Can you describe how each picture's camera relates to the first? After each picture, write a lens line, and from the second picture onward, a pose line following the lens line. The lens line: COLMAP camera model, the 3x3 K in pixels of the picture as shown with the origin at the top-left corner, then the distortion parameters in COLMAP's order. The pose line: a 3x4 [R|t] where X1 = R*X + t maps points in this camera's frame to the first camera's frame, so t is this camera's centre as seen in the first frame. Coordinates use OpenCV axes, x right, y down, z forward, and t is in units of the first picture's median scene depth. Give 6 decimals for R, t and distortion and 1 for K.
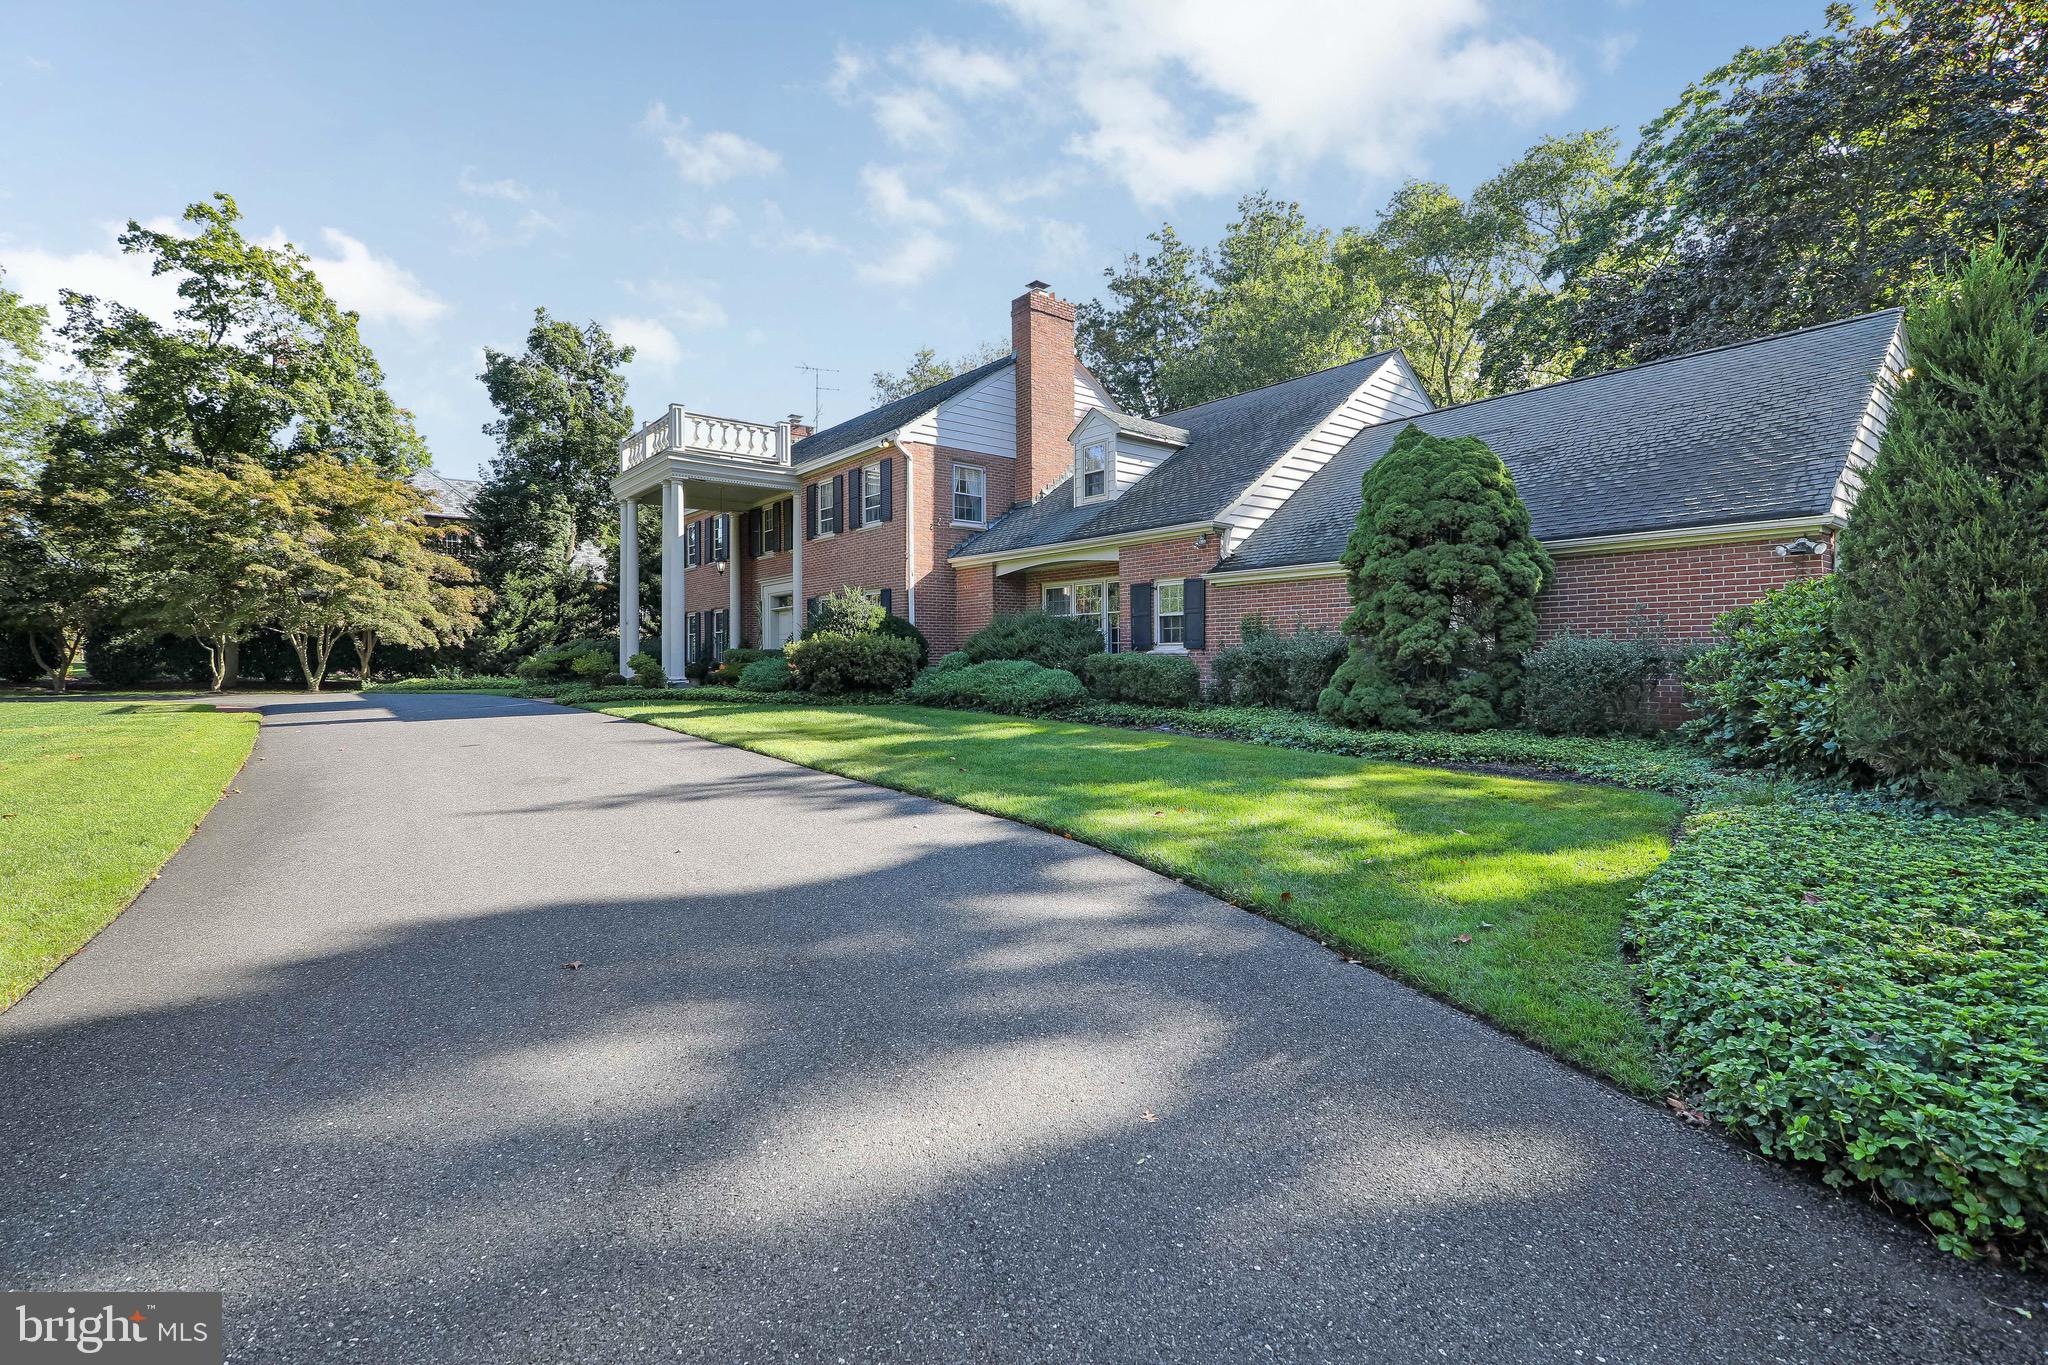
lens RADIAL K [[946.1, 0, 1025.0], [0, 946.1, 665.1], [0, 0, 1]] dist [-0.018923, 0.000648]
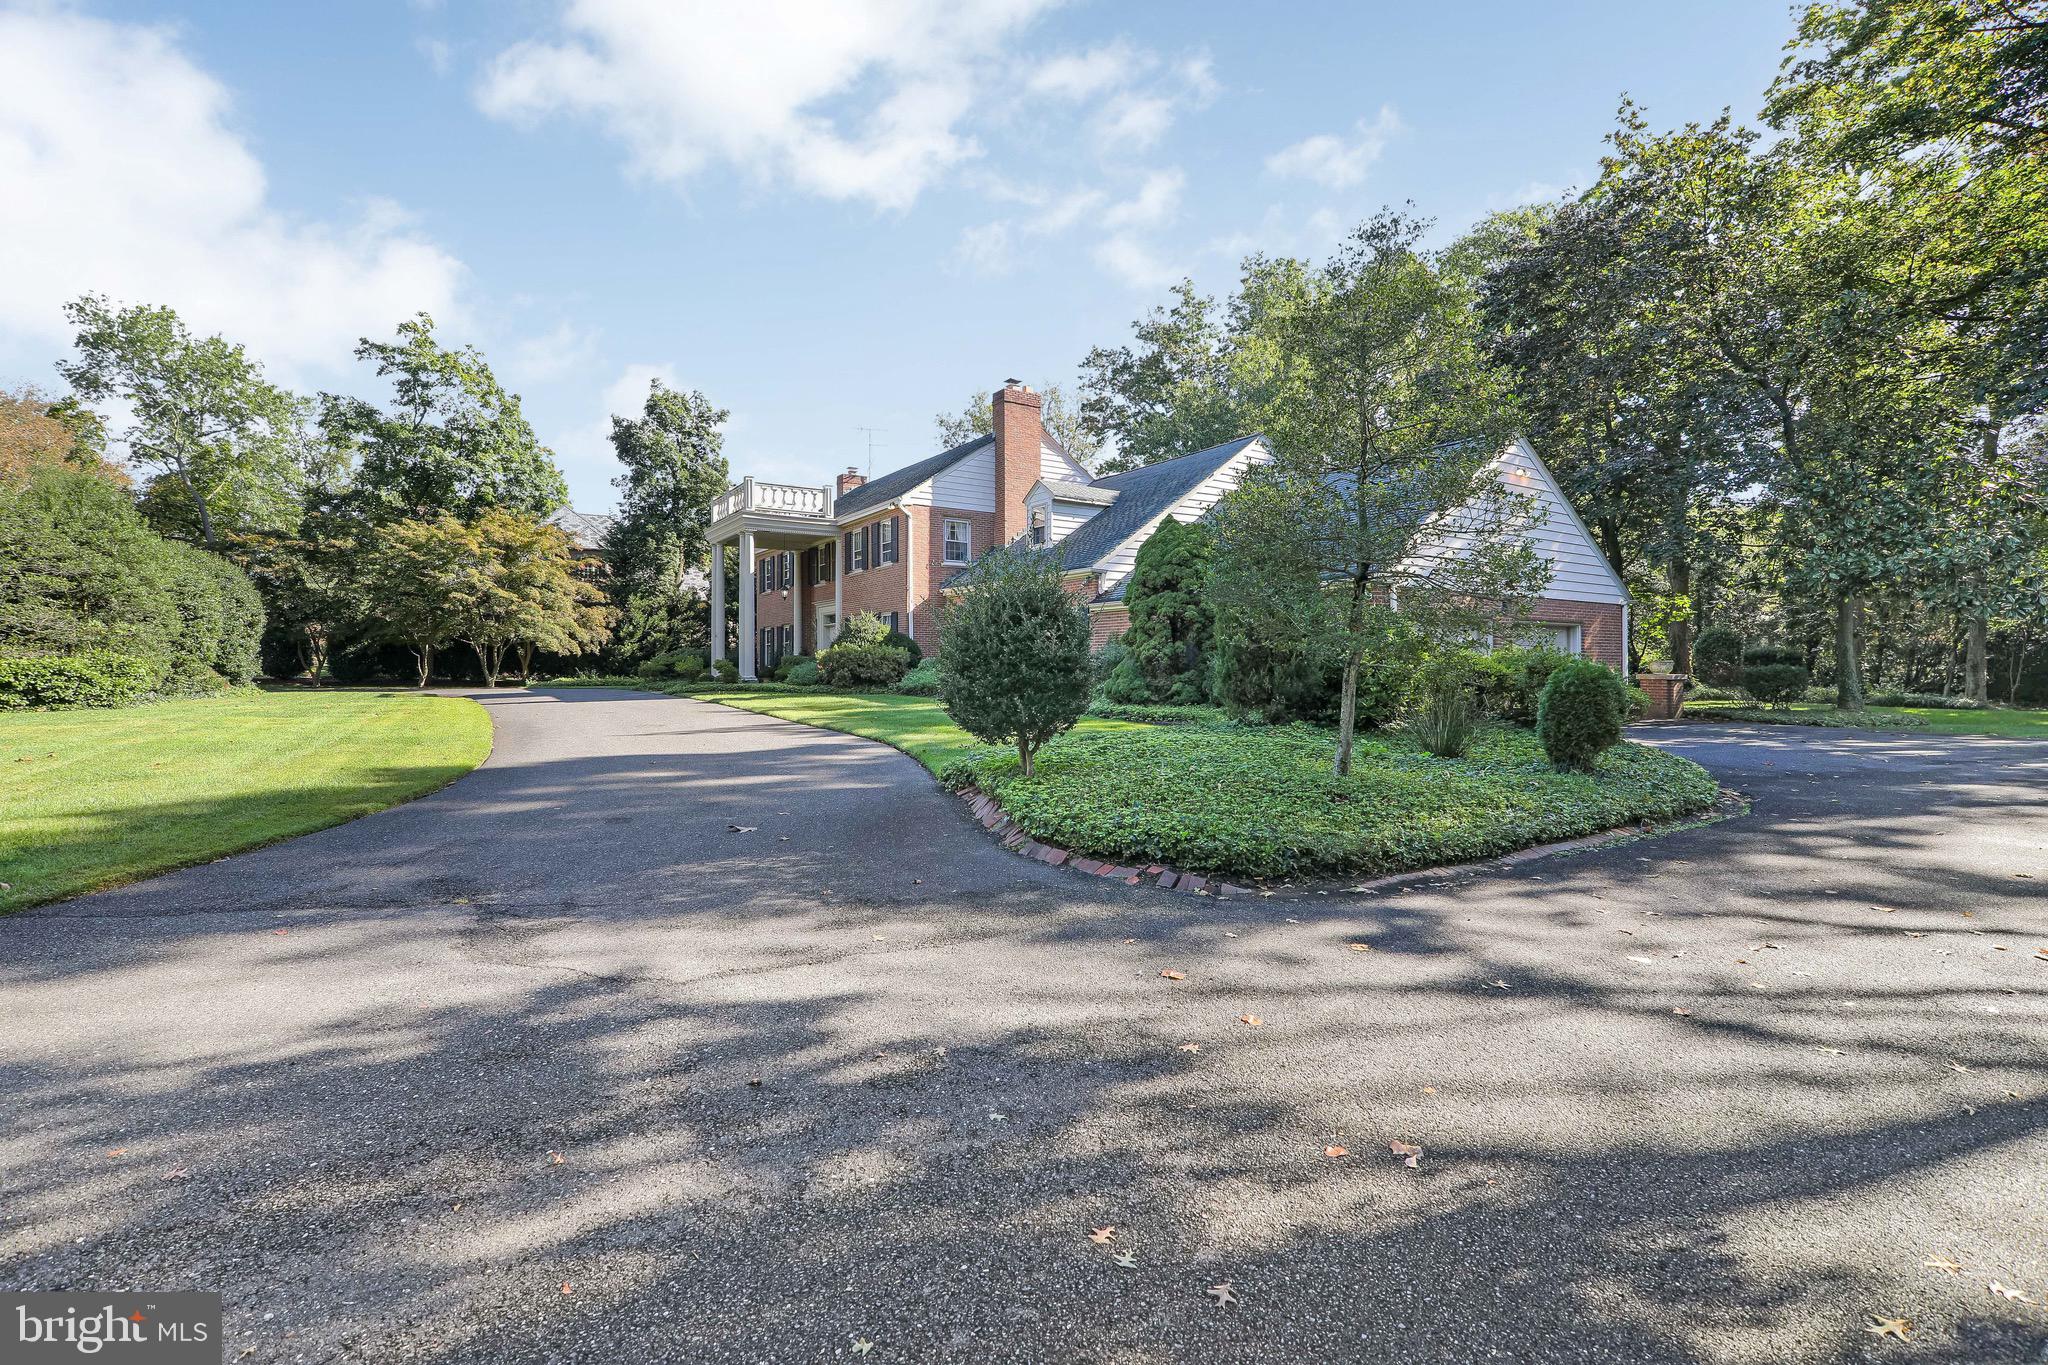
lens RADIAL K [[946.1, 0, 1023.8], [0, 946.1, 693.3], [0, 0, 1]] dist [-0.018923, 0.000648]
pose [[0.994201, 0.006656, -0.107334, 0.143903], [-0.004407, 0.999766, 0.021179, 0.005928], [0.107450, -0.020583, 0.993997, -0.265305]]
